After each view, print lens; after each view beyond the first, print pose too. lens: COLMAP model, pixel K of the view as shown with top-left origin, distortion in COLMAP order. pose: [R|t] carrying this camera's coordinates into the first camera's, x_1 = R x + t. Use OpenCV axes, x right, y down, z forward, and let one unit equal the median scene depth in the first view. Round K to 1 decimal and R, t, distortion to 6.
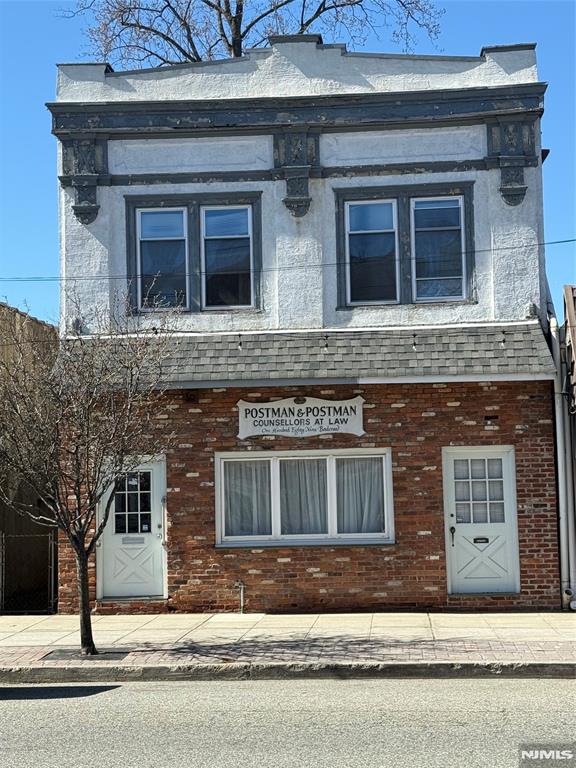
lens RADIAL K [[1556.7, 0, 288.0], [0, 1556.7, 384.0], [0, 0, 1]] dist [0.086100, 0.316911]
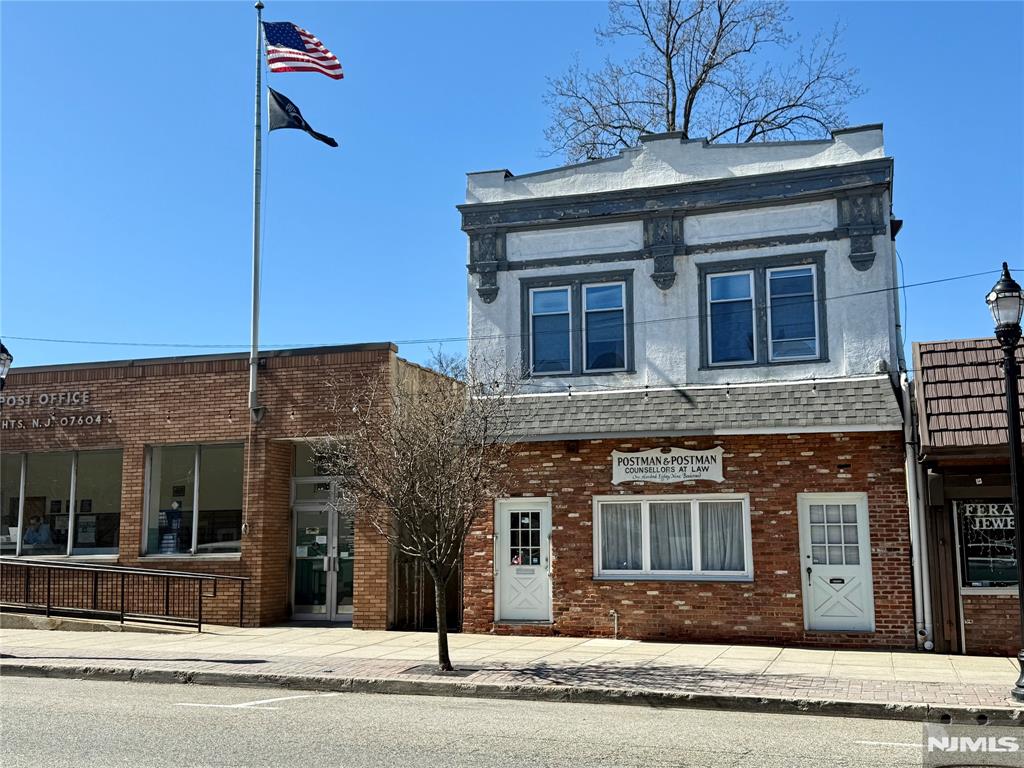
lens RADIAL K [[1177.6, 0, 486.1], [0, 1177.6, 386.0], [0, 0, 1]] dist [0.187672, -0.481181]
pose [[0.965323, -0.016111, -0.260561, 0.106013], [0.000597, 0.998228, -0.059509, 0.014908], [0.261058, 0.057290, 0.963622, 0.134848]]
